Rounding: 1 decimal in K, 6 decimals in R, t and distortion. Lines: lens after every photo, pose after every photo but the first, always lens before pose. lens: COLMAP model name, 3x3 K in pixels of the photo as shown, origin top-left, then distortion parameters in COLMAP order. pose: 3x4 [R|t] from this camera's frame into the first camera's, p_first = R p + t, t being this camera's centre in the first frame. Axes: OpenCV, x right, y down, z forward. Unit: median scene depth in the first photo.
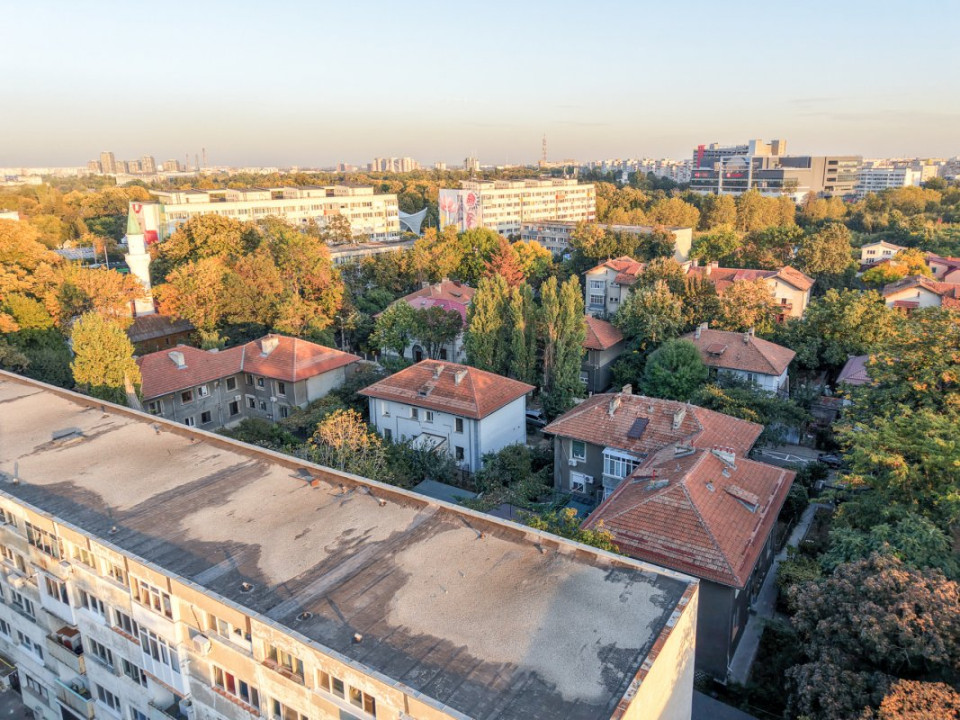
lens RADIAL K [[663.0, 0, 494.9], [0, 663.0, 349.9], [0, 0, 1]] dist [0.021809, -0.015163]
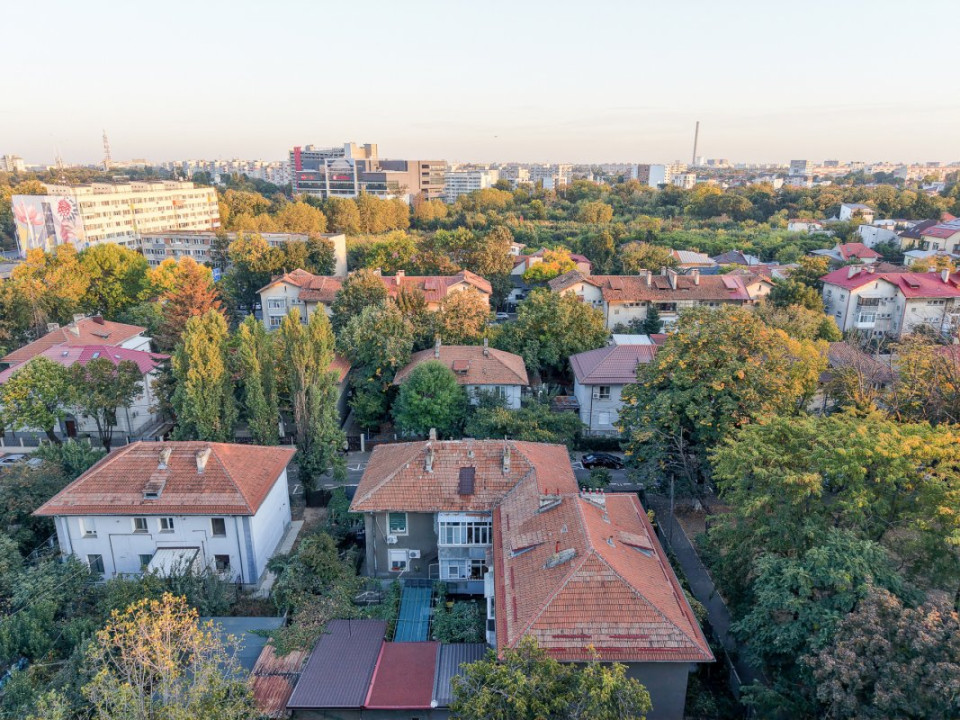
lens RADIAL K [[663.0, 0, 483.2], [0, 663.0, 365.4], [0, 0, 1]] dist [0.021809, -0.015163]
pose [[0.849255, -0.141886, 0.508561, -0.073114], [0.132139, 0.989679, 0.055455, -0.030246], [-0.511181, 0.020105, 0.859238, 0.103826]]
